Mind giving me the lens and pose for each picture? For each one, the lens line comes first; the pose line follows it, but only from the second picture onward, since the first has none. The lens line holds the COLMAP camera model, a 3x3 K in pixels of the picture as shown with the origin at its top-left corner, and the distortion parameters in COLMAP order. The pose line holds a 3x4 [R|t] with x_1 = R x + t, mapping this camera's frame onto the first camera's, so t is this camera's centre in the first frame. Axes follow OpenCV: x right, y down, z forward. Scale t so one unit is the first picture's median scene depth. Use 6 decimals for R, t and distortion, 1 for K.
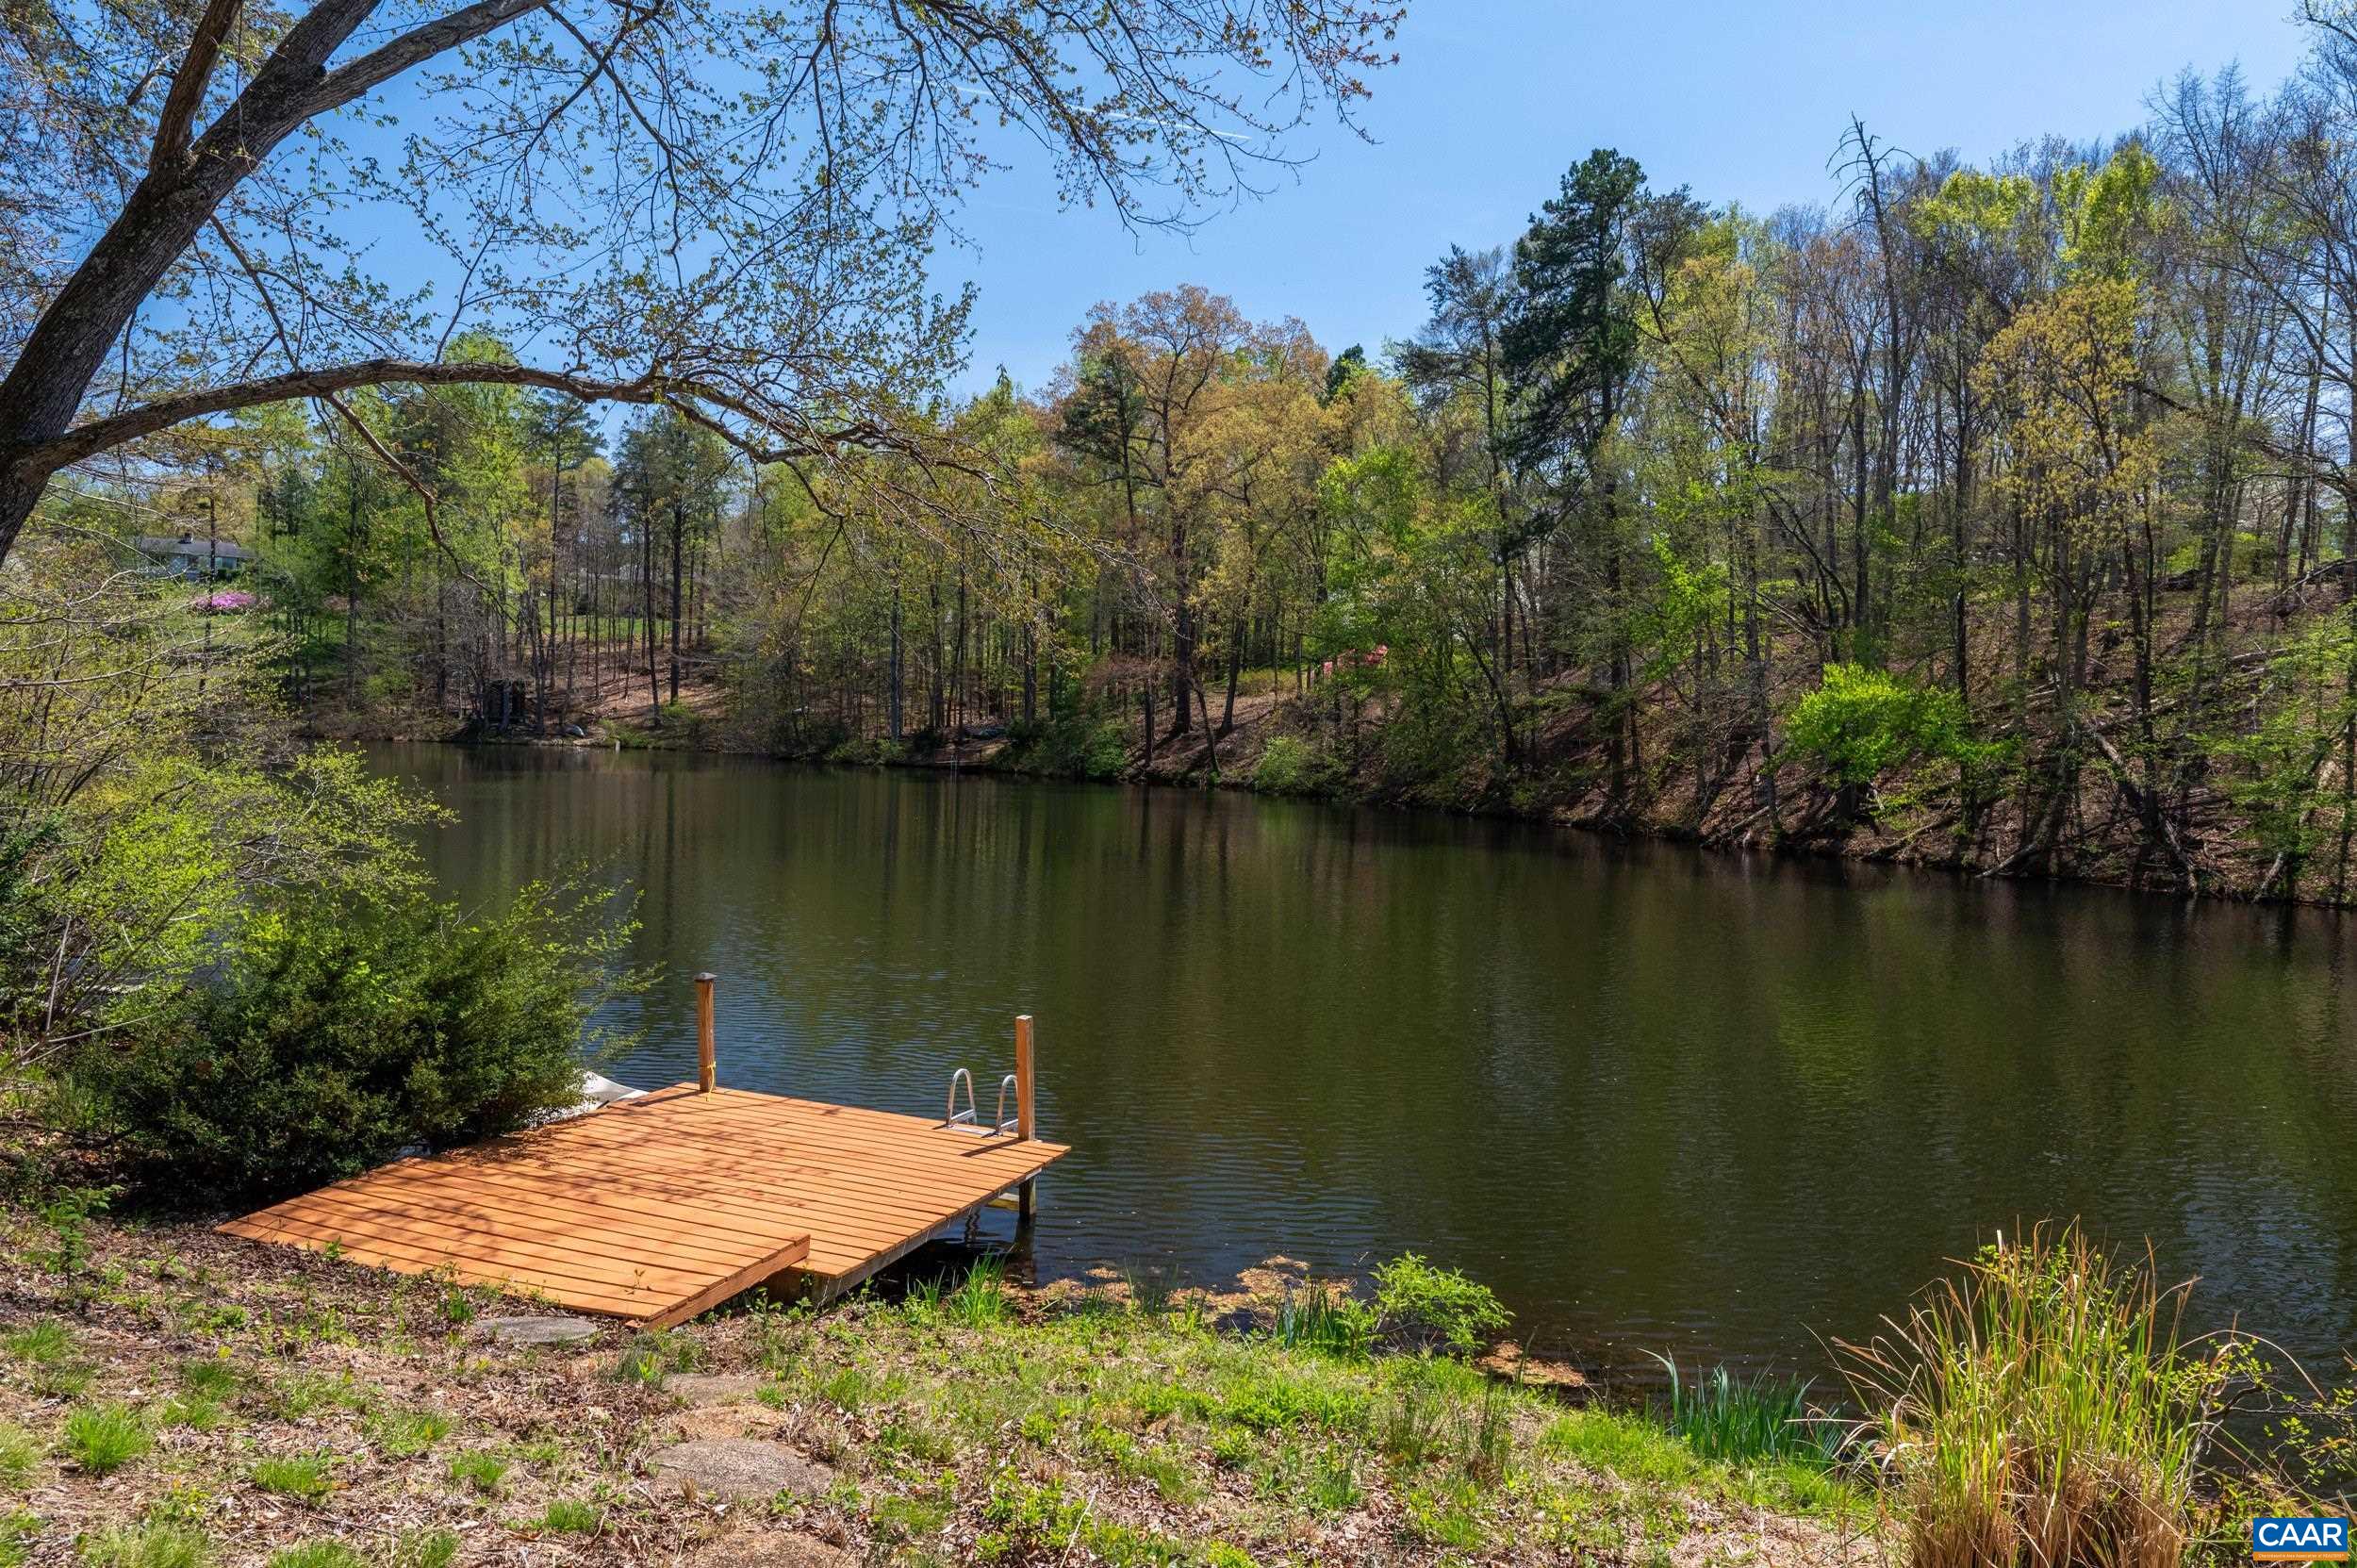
lens RADIAL K [[1512.7, 0, 1167.6], [0, 1512.7, 797.1], [0, 0, 1]] dist [-0.031333, 0.029005]
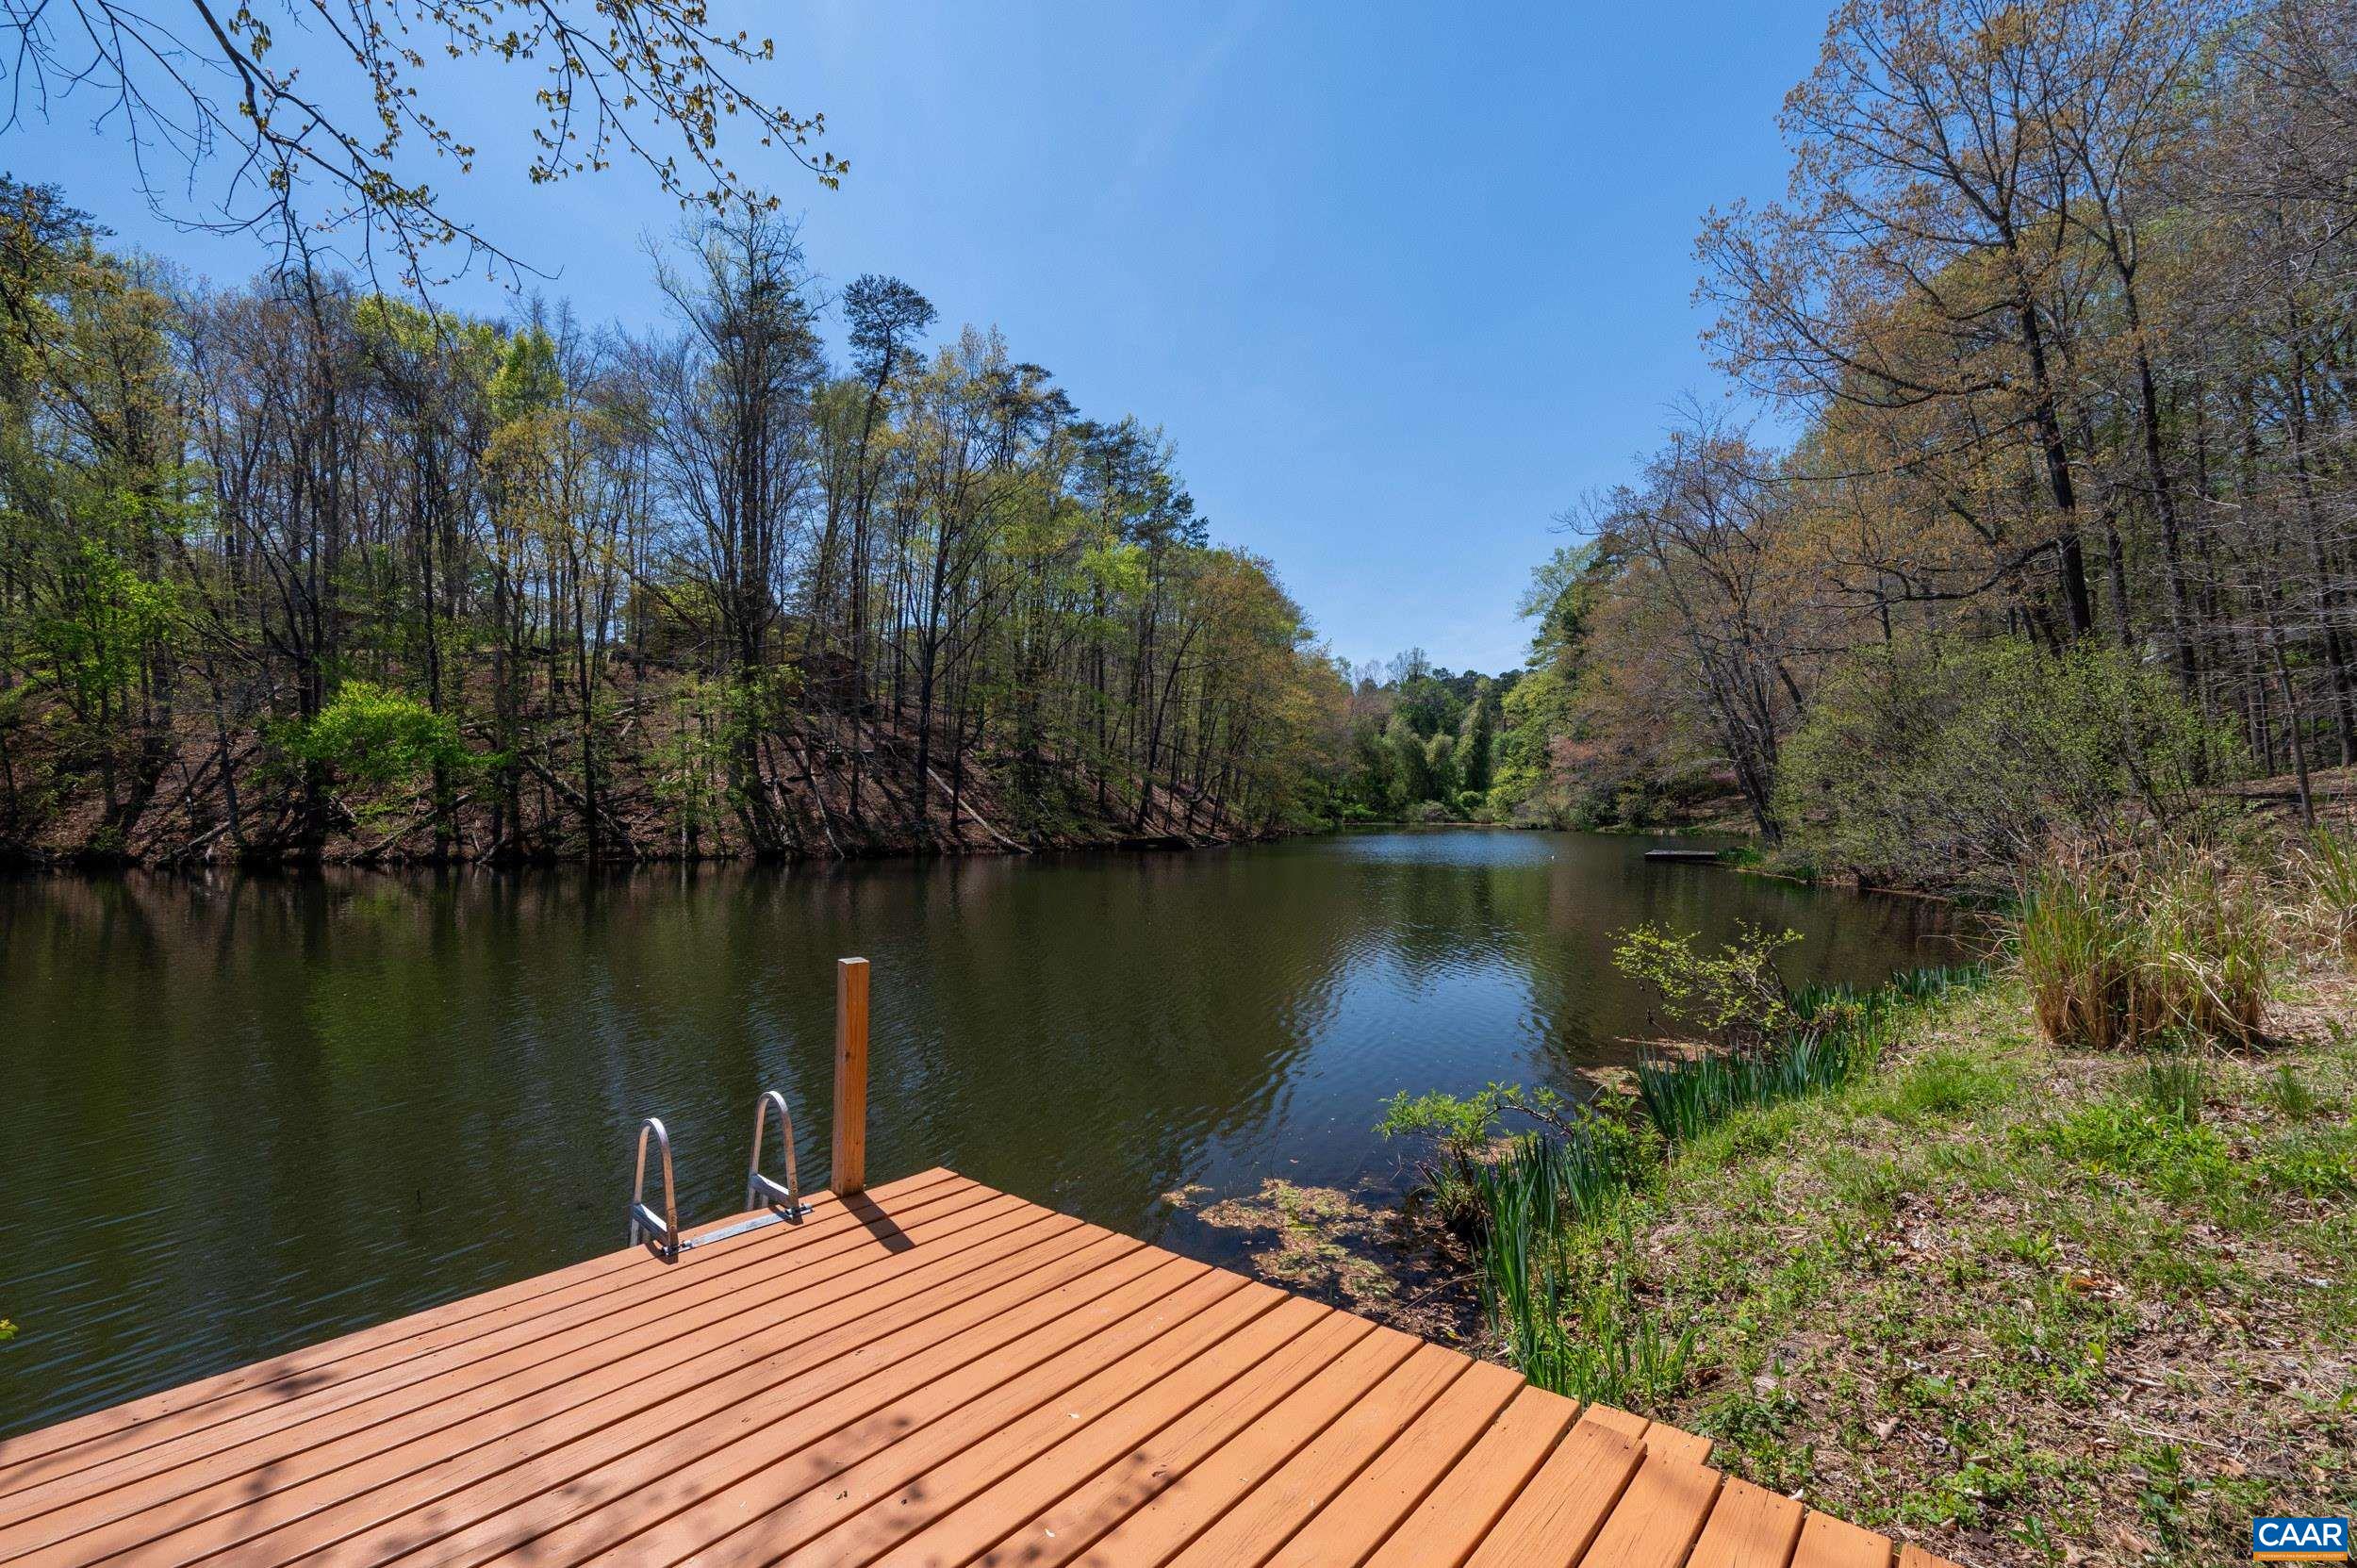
lens RADIAL K [[1036.8, 0, 1180.3], [0, 1036.8, 790.2], [0, 0, 1]] dist [-0.000551, 0.000144]
pose [[0.312504, -0.022020, 0.949661, -0.099182], [0.055448, 0.998450, 0.004905, 0.022535], [-0.948297, 0.051124, 0.313241, 0.191416]]
